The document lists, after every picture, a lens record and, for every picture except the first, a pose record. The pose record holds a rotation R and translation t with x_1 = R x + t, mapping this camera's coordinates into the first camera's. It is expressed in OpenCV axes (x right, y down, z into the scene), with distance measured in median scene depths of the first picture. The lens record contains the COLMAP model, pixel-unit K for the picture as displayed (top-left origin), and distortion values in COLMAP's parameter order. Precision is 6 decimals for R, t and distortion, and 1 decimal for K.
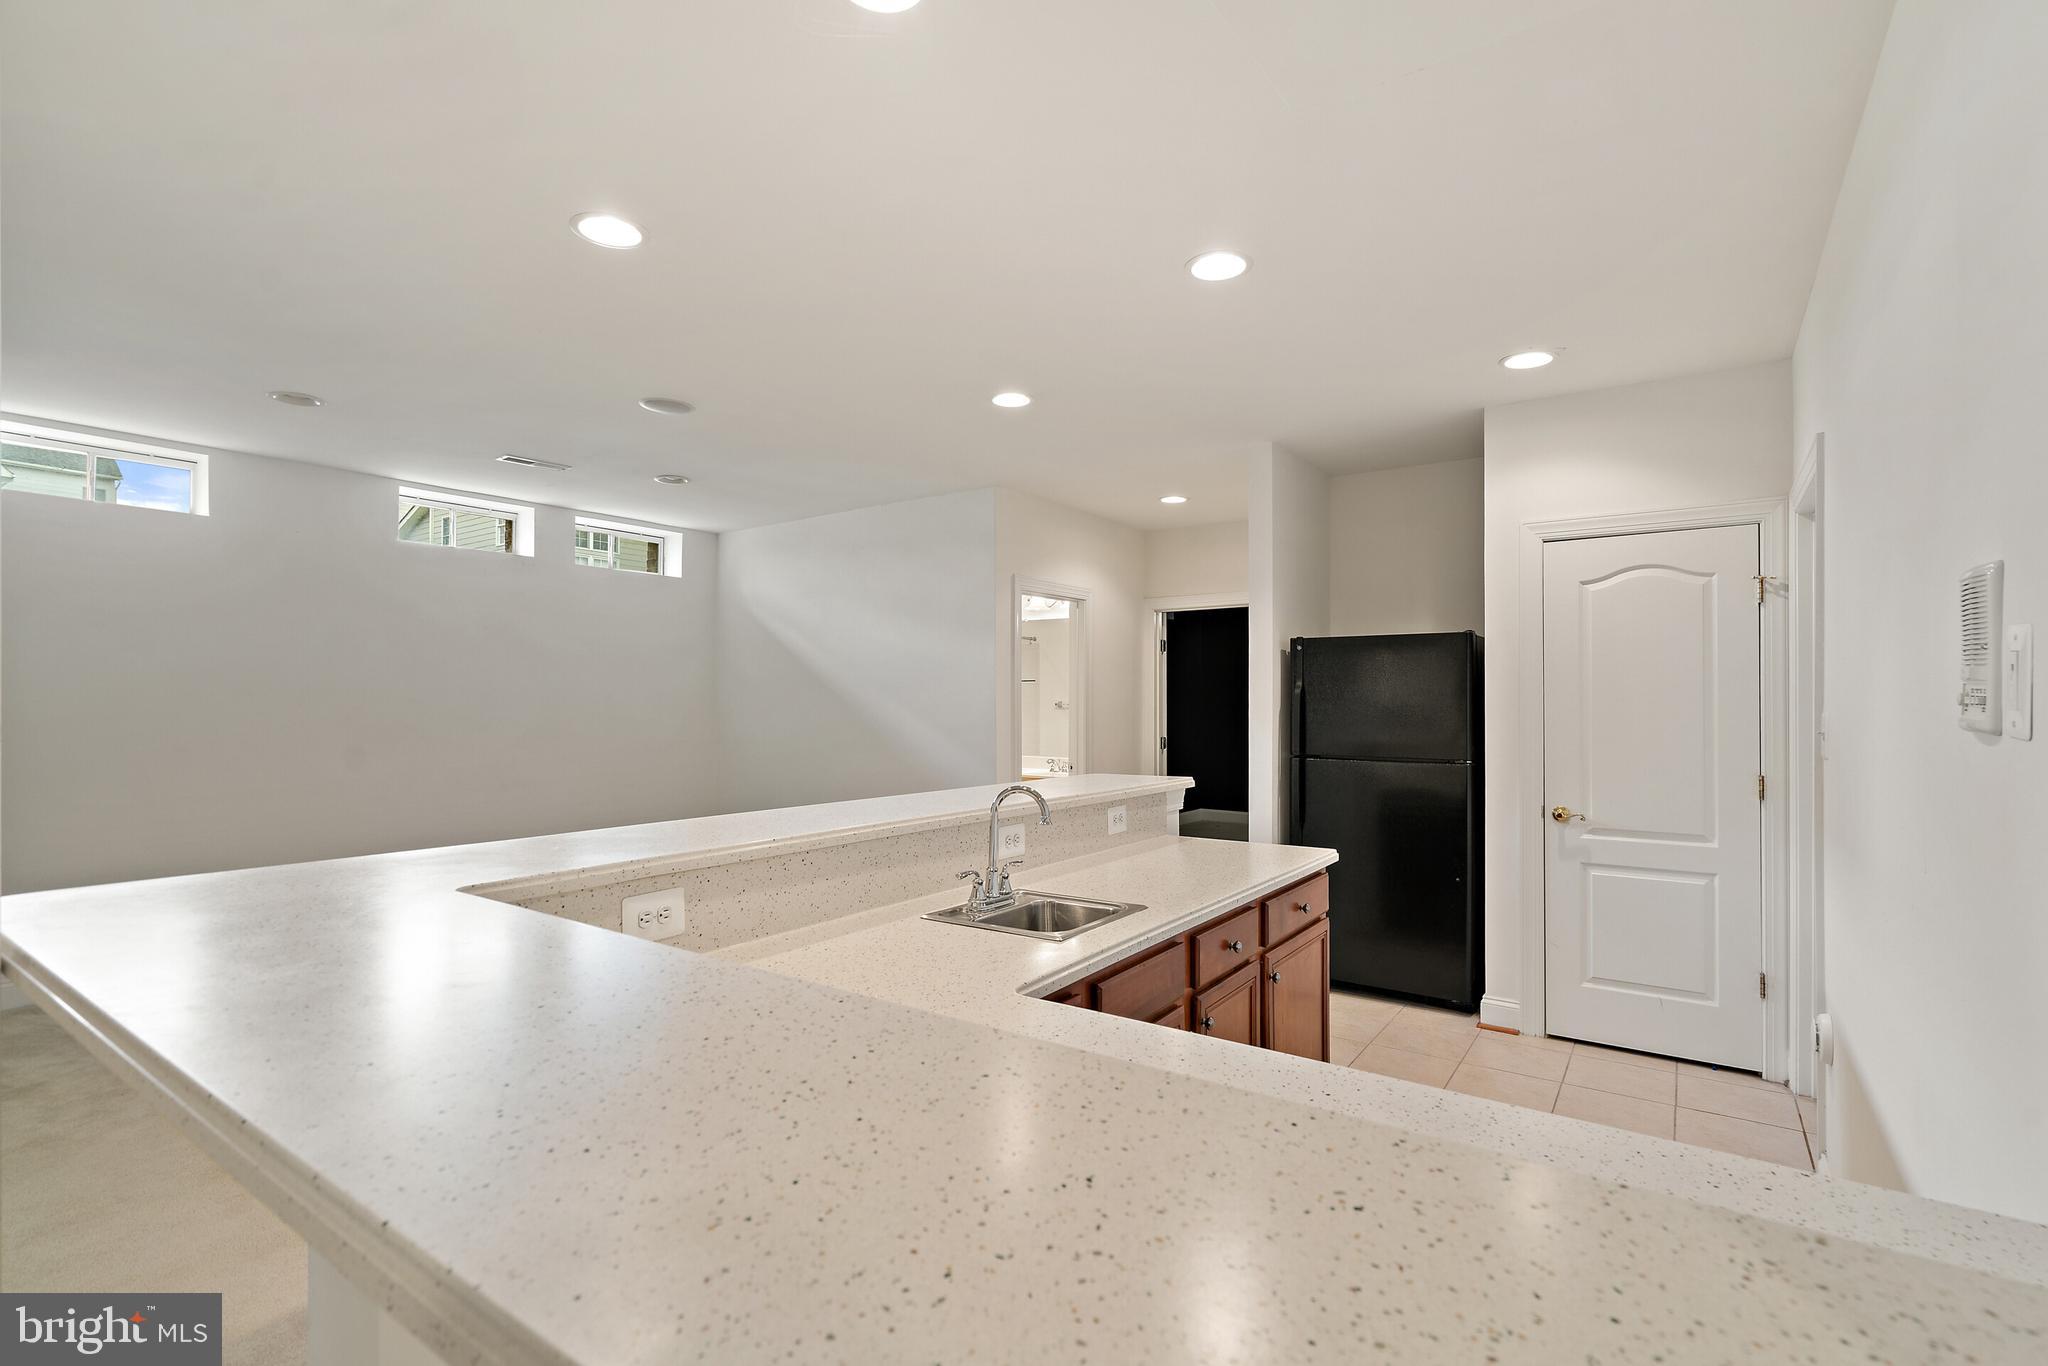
lens RADIAL K [[927.1, 0, 1020.7], [0, 927.1, 695.2], [0, 0, 1]] dist [-0.000271, 0.000388]
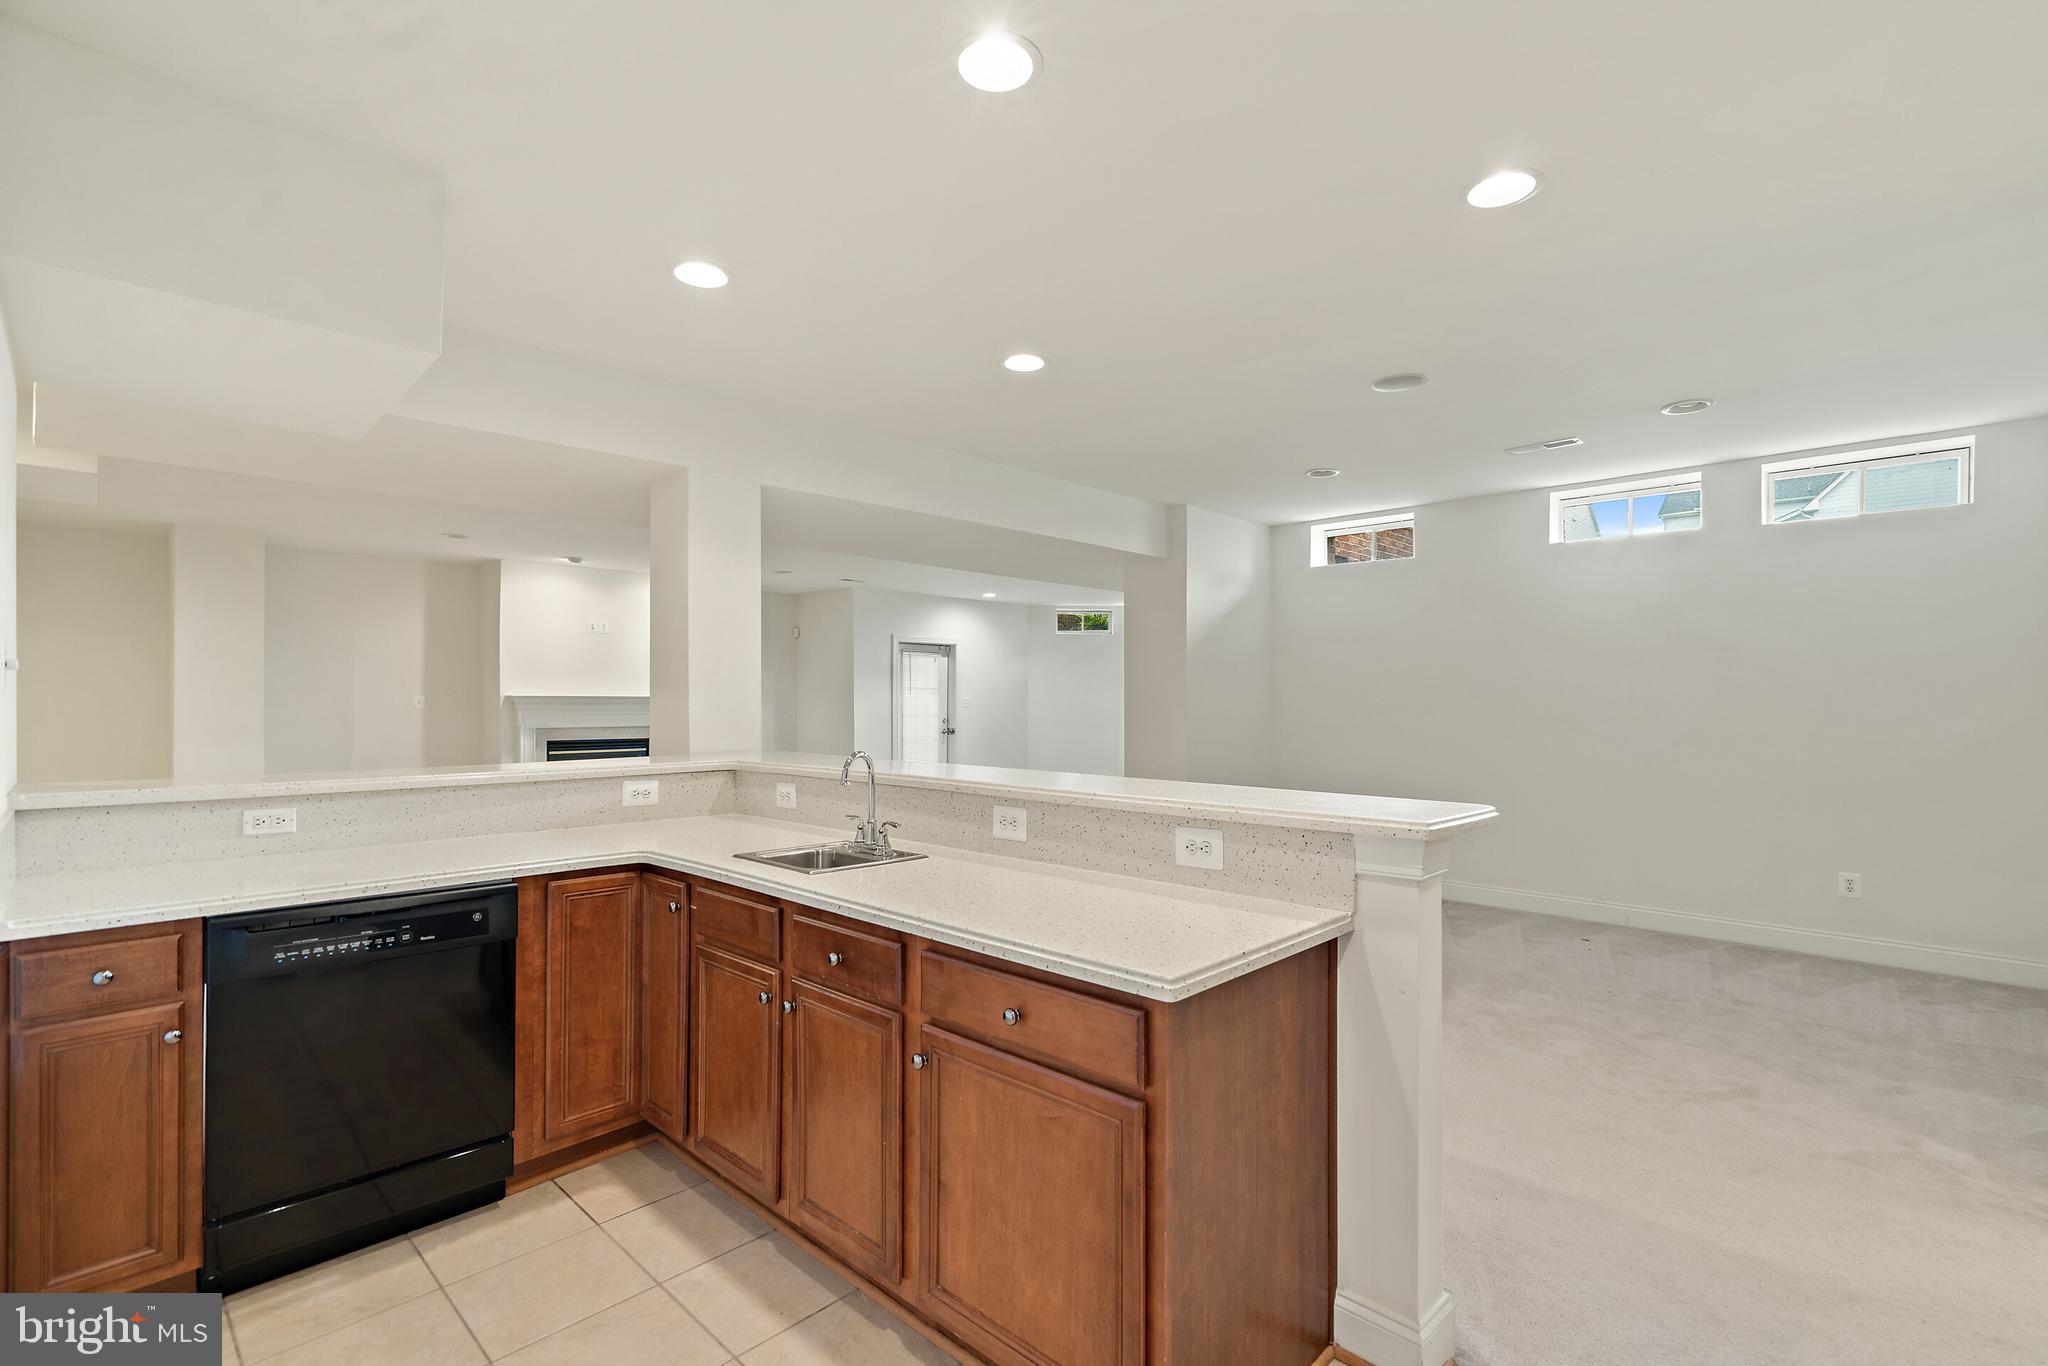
lens RADIAL K [[927.1, 0, 1028.1], [0, 927.1, 692.3], [0, 0, 1]] dist [-0.000271, 0.000388]
pose [[-0.144244, -0.015023, -0.989428, 0.821884], [0.005469, 0.999857, -0.015979, 0.029418], [0.989527, -0.007716, -0.144141, 0.994000]]
